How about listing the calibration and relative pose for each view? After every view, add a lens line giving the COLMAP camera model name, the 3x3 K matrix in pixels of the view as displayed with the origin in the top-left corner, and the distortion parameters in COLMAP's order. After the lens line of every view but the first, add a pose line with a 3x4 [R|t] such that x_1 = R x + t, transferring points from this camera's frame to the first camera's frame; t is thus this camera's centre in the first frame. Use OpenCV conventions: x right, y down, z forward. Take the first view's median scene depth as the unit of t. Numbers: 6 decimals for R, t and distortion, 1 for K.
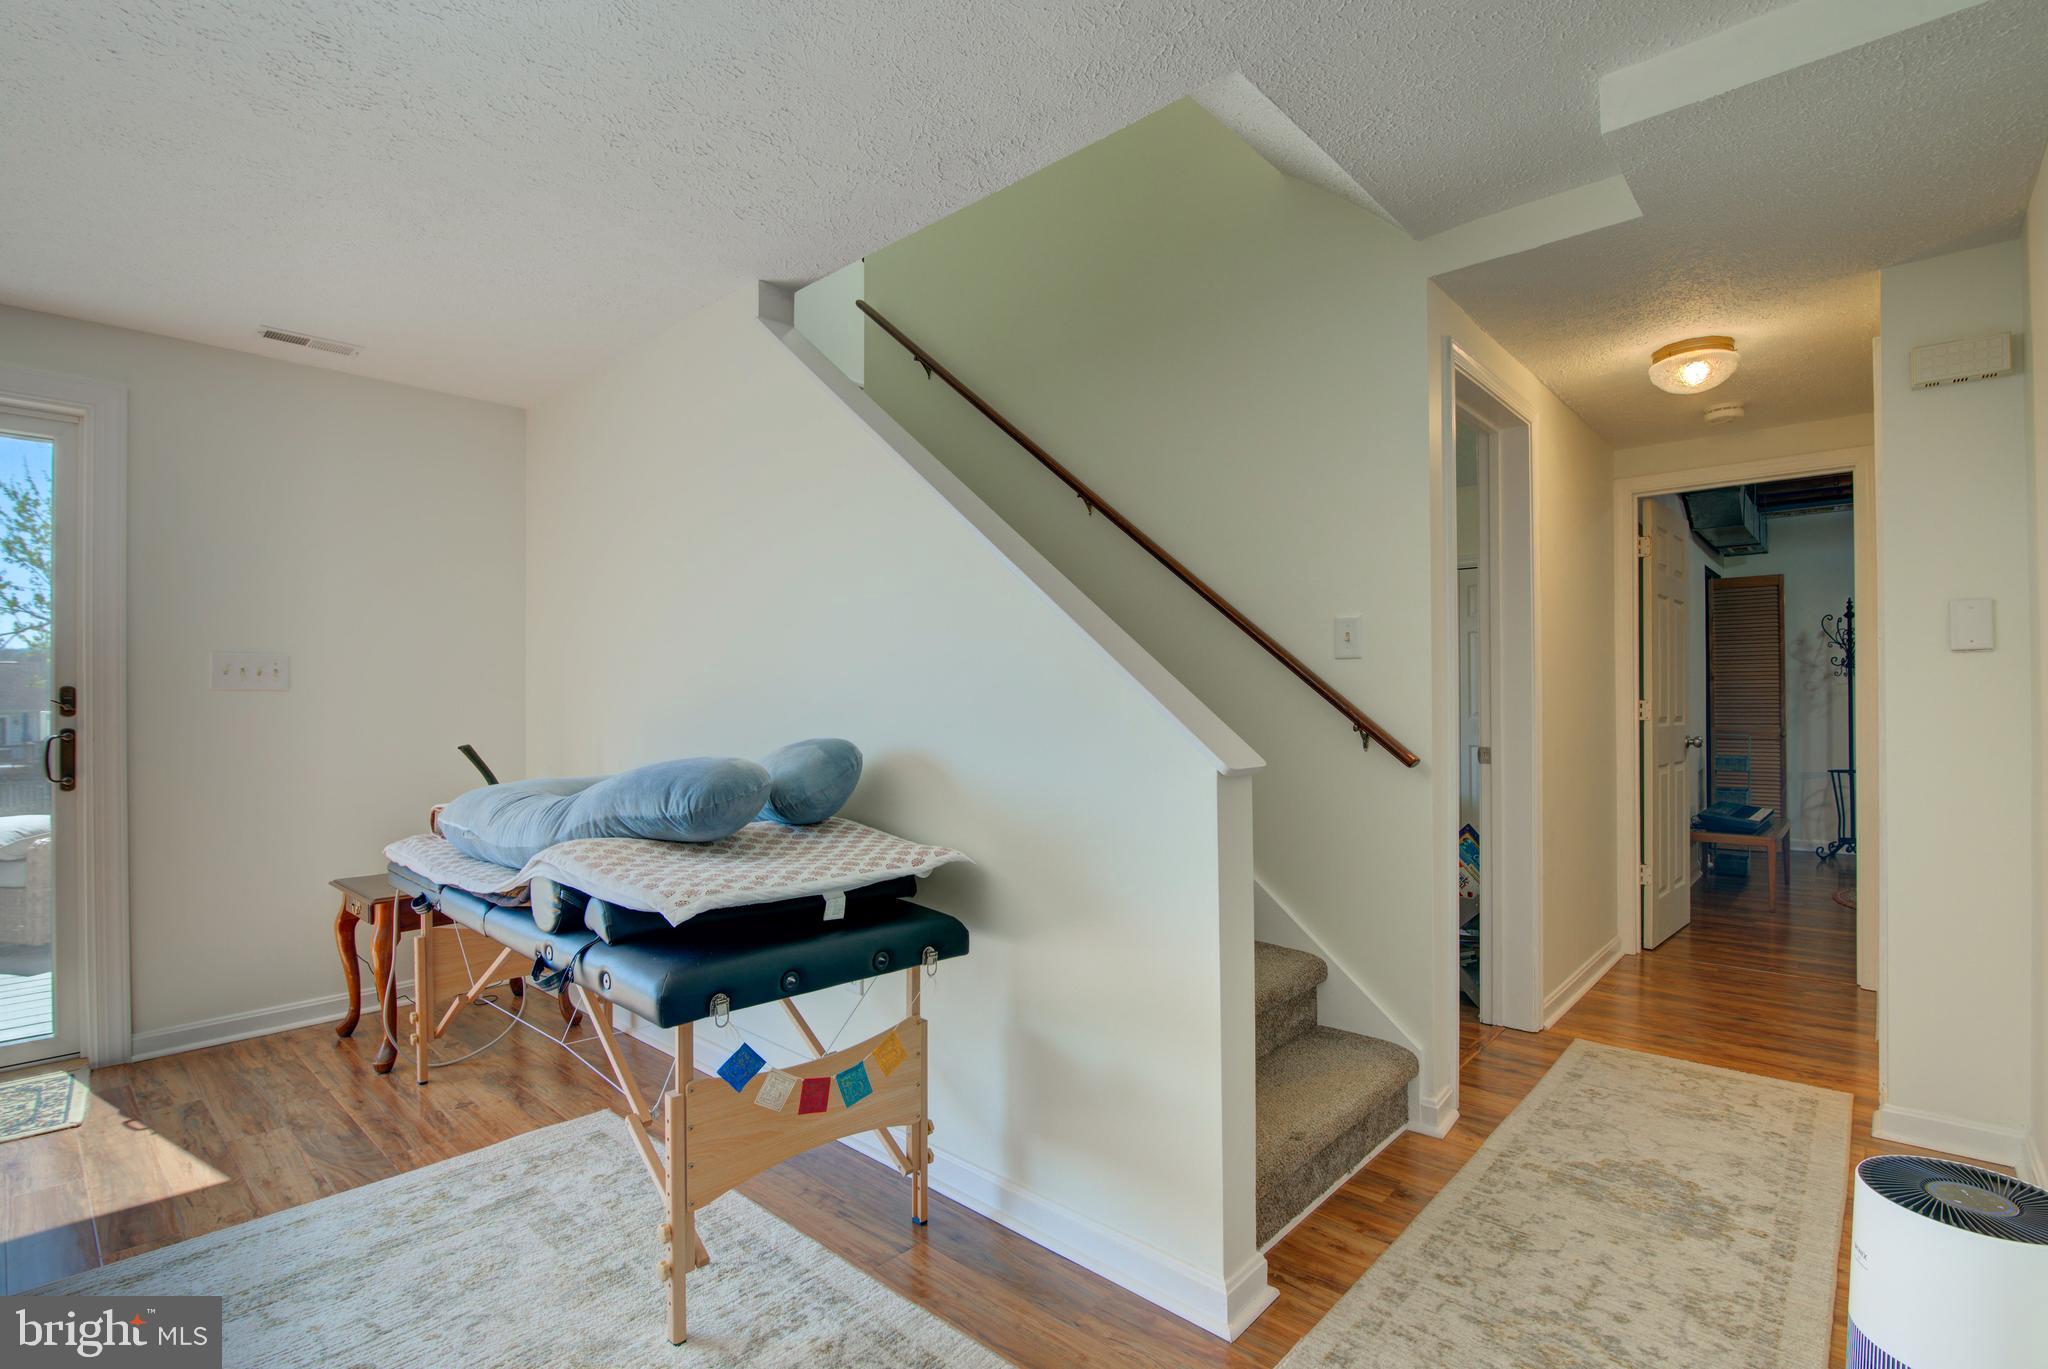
lens RADIAL K [[946.7, 0, 1022.6], [0, 946.7, 692.8], [0, 0, 1]] dist [-0.020938, 0.000522]
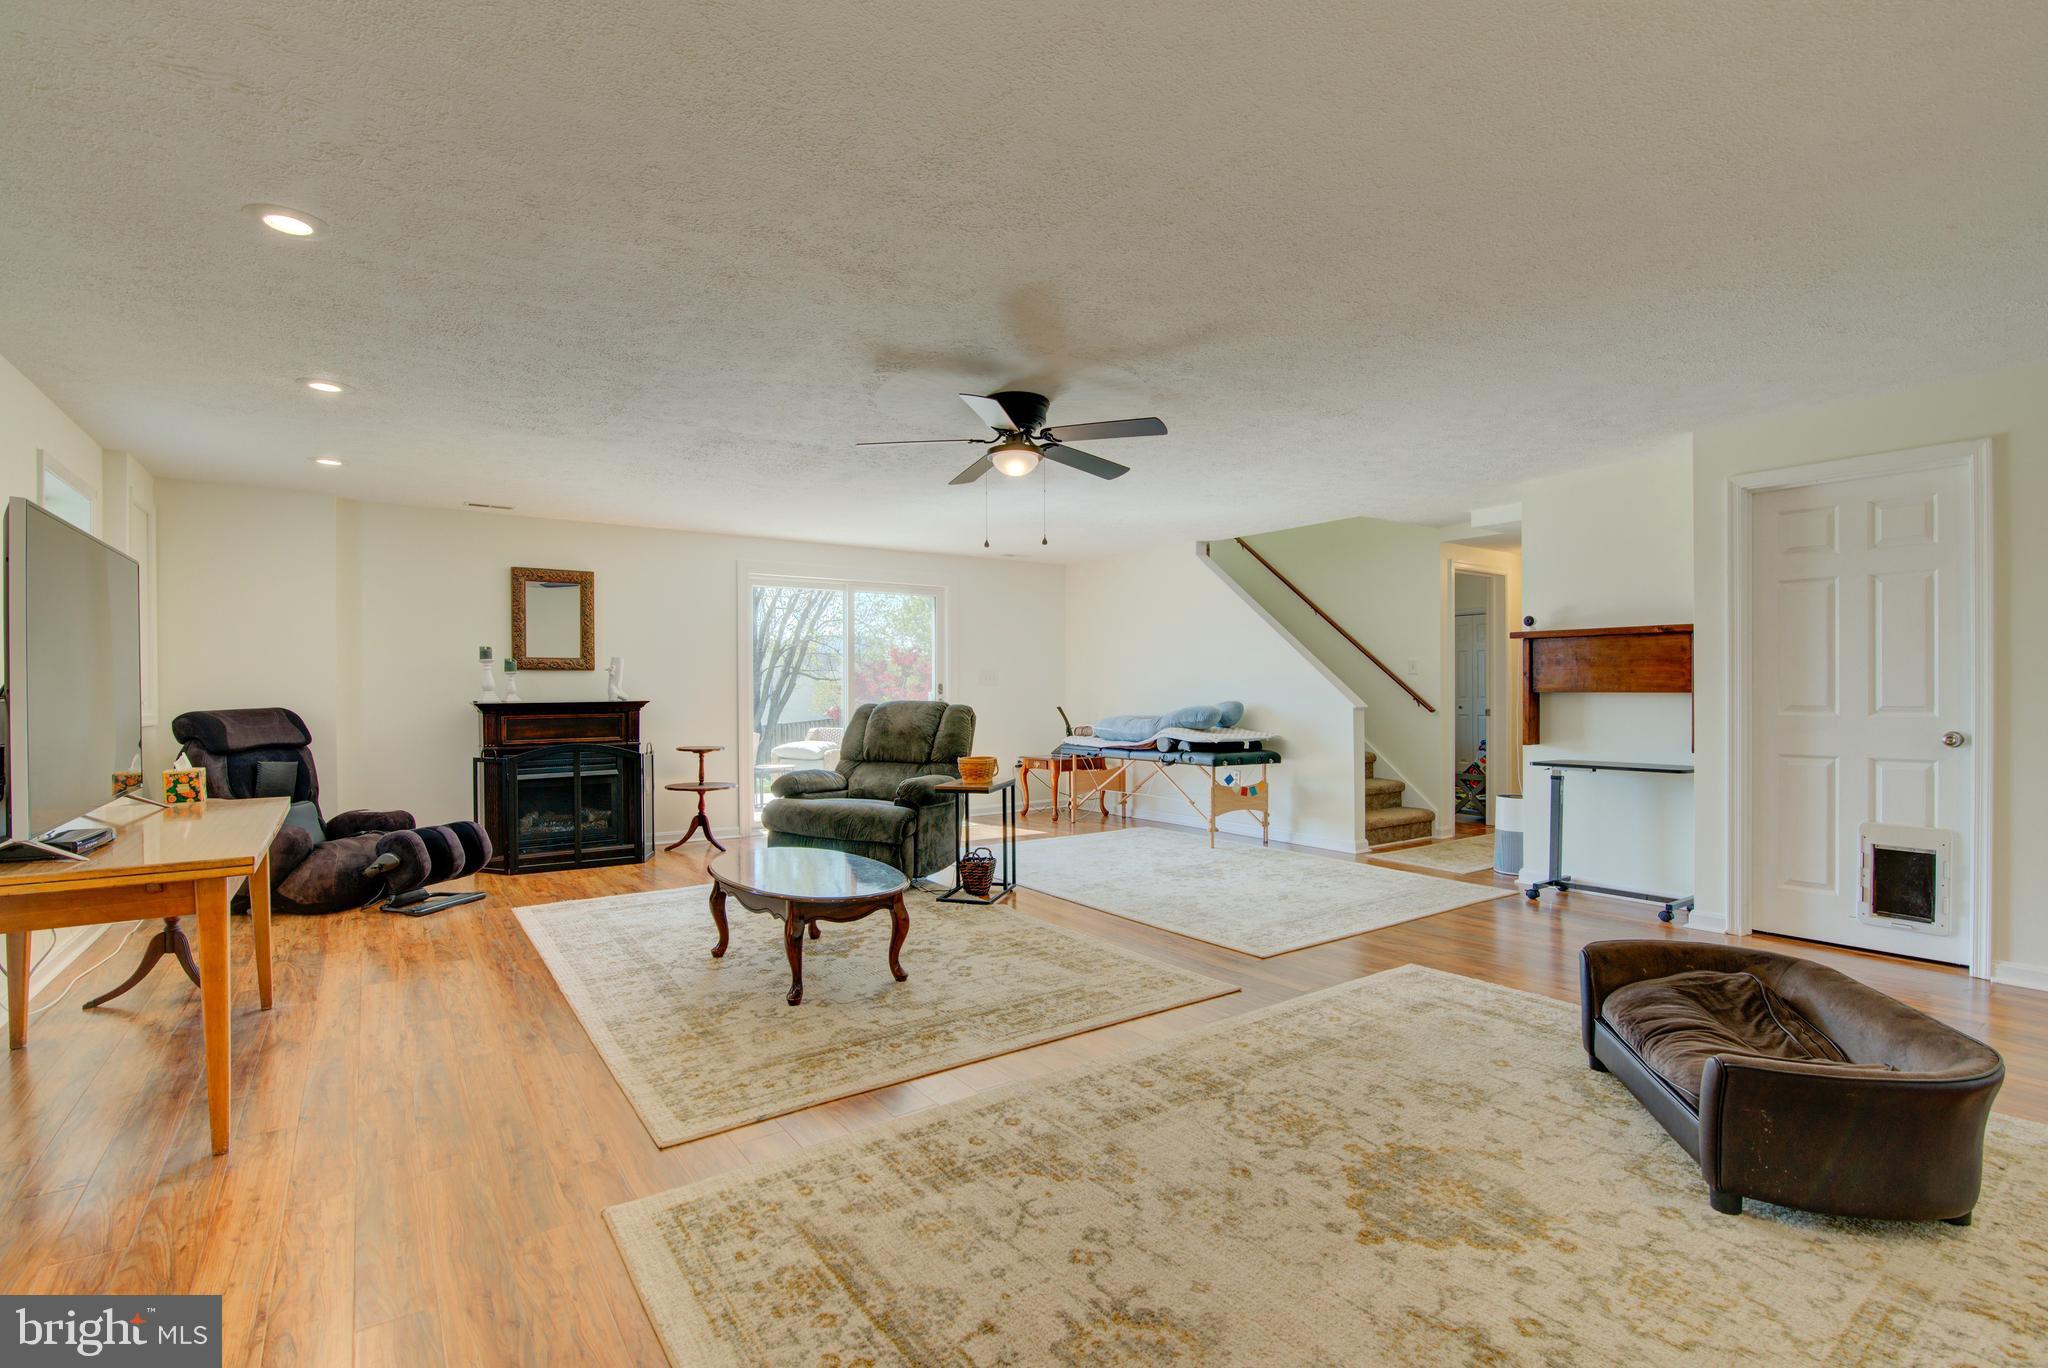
lens RADIAL K [[946.7, 0, 1022.6], [0, 946.7, 692.3], [0, 0, 1]] dist [-0.020938, 0.000522]
pose [[0.975704, 0.001712, -0.219085, -0.219201], [0.000755, 0.999937, 0.011178, -0.019749], [0.219090, -0.011072, 0.975642, -2.522682]]
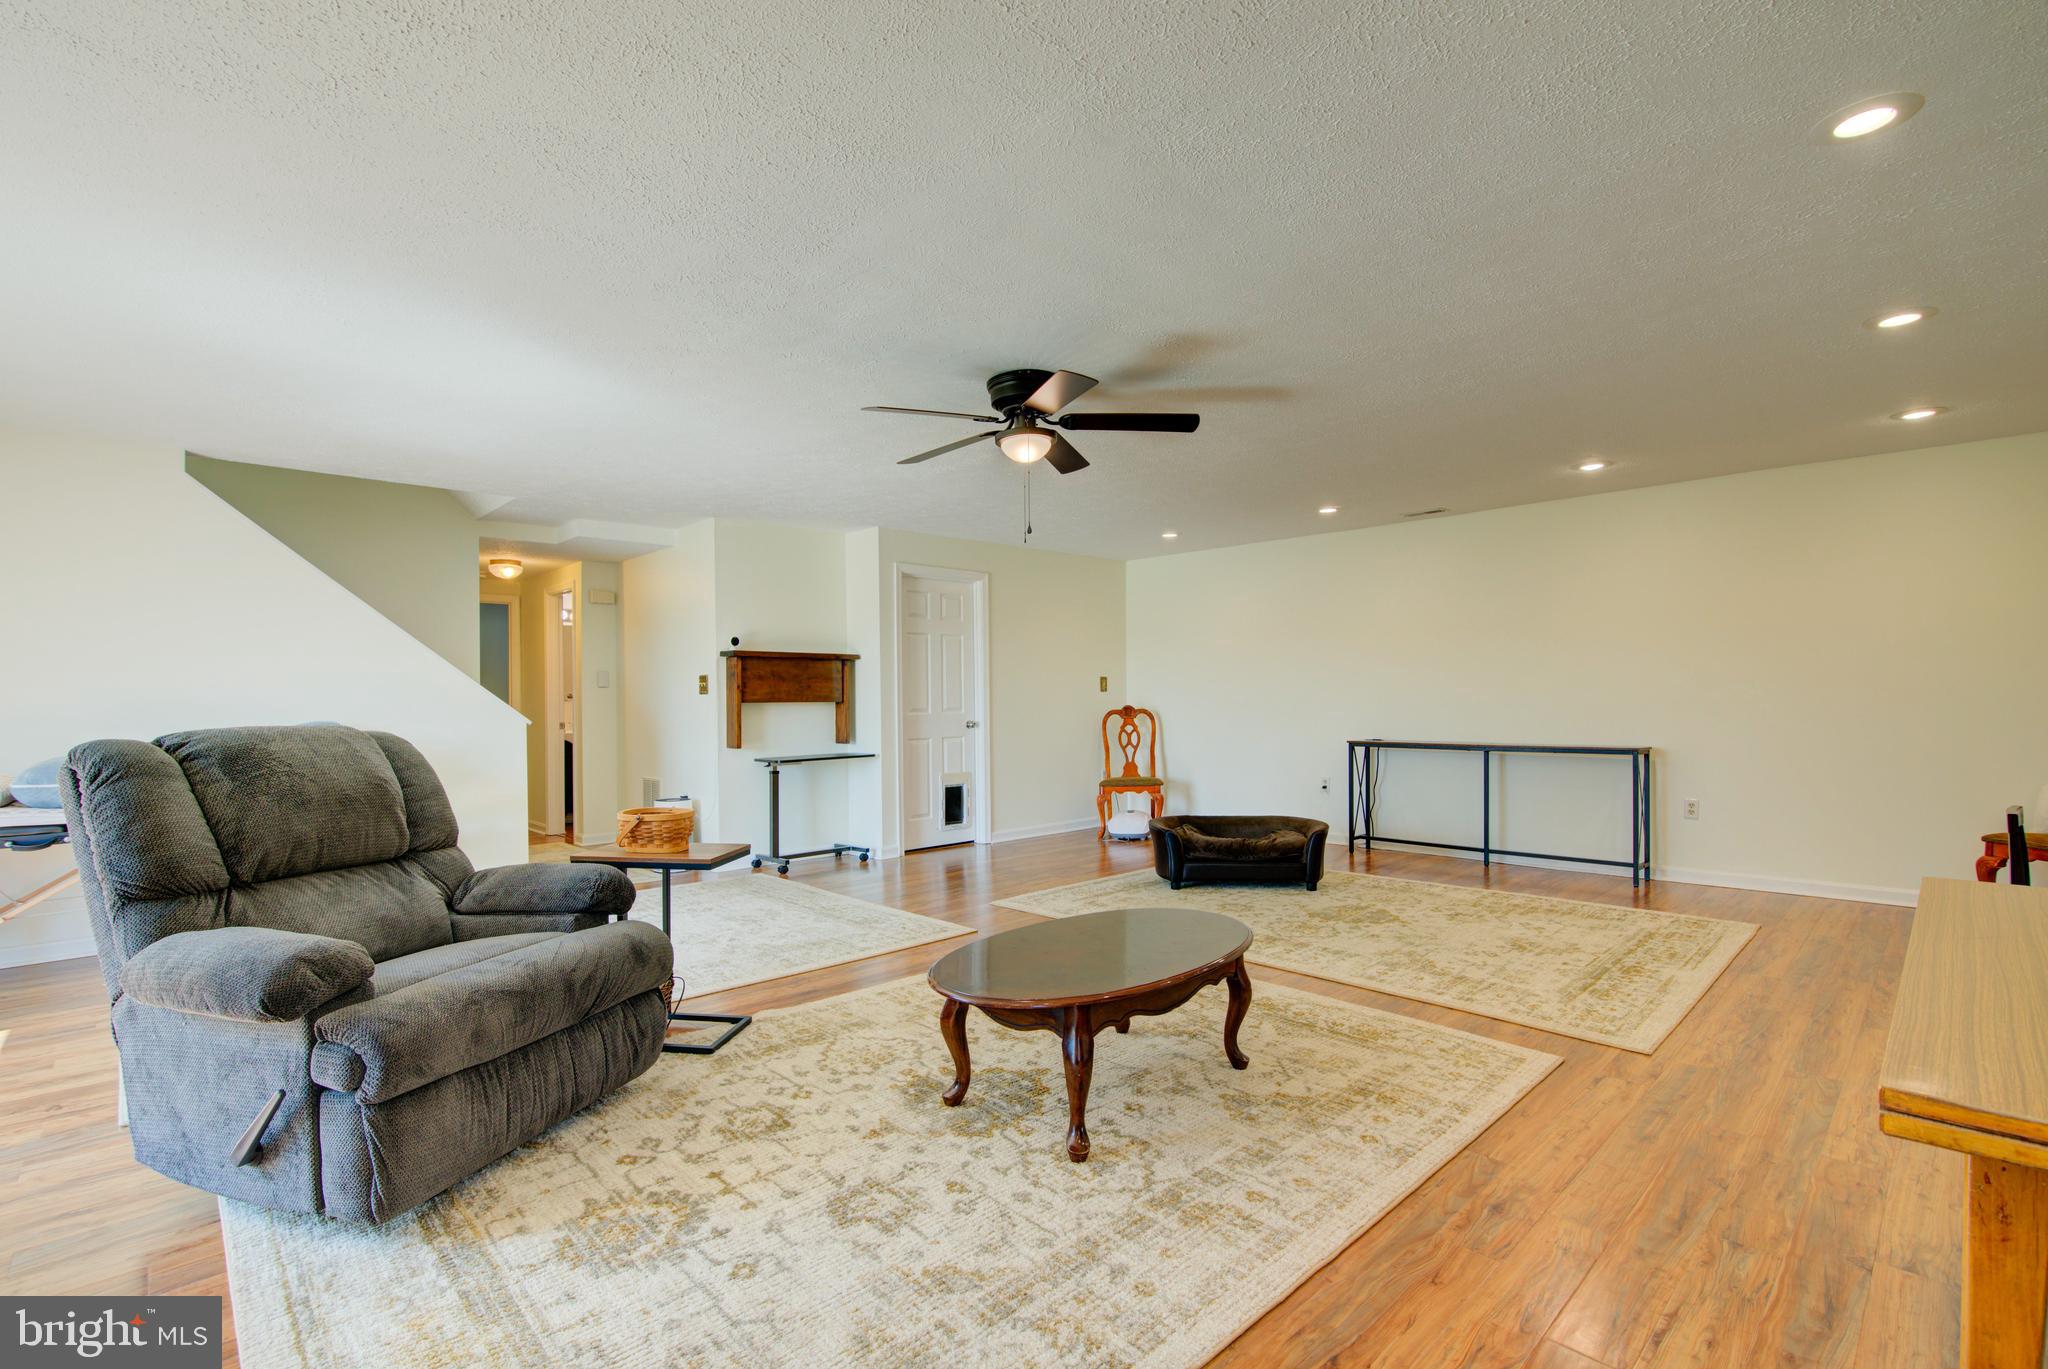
lens RADIAL K [[928.7, 0, 1032.0], [0, 928.7, 695.2], [0, 0, 1]] dist [-0.020624, 0.000628]
pose [[0.059887, 0.007333, 0.998178, -2.370814], [0.002177, 0.999970, -0.007477, 0.010169], [-0.998203, 0.002621, 0.059869, -0.761676]]
